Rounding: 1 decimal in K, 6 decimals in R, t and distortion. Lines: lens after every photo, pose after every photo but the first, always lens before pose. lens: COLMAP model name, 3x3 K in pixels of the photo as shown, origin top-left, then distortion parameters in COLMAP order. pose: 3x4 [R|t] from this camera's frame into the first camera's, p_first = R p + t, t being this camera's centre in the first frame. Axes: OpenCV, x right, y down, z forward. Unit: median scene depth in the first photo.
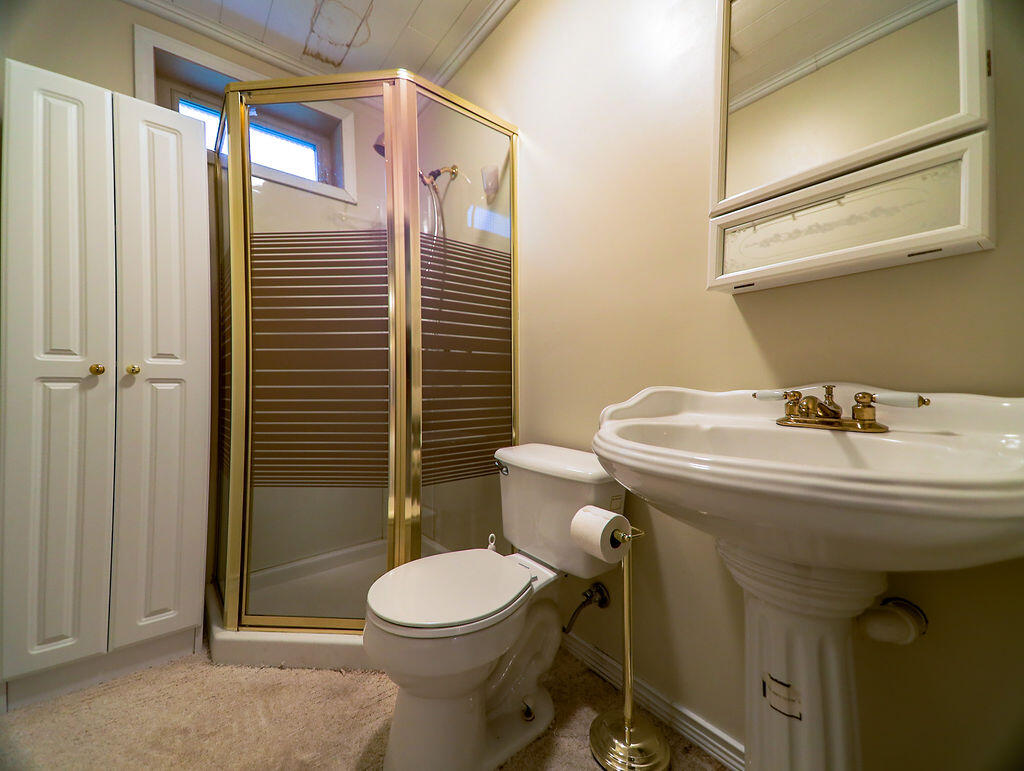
lens RADIAL K [[416.5, 0, 506.5], [0, 416.5, 384.7], [0, 0, 1]] dist [0.138219, -0.052425]
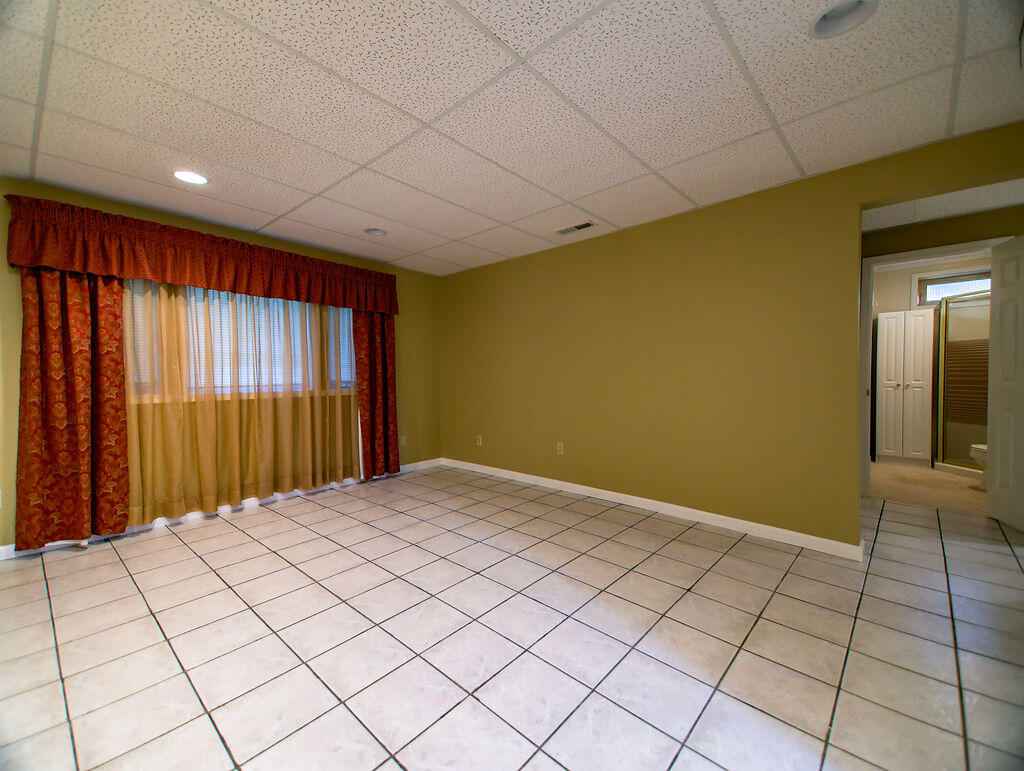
lens RADIAL K [[416.5, 0, 506.5], [0, 416.5, 384.7], [0, 0, 1]] dist [0.138219, -0.052425]
pose [[0.150522, 0.023704, -0.988322, 2.218802], [0.015081, 0.999541, 0.026270, -0.170624], [0.988492, -0.018859, 0.150096, -2.701504]]
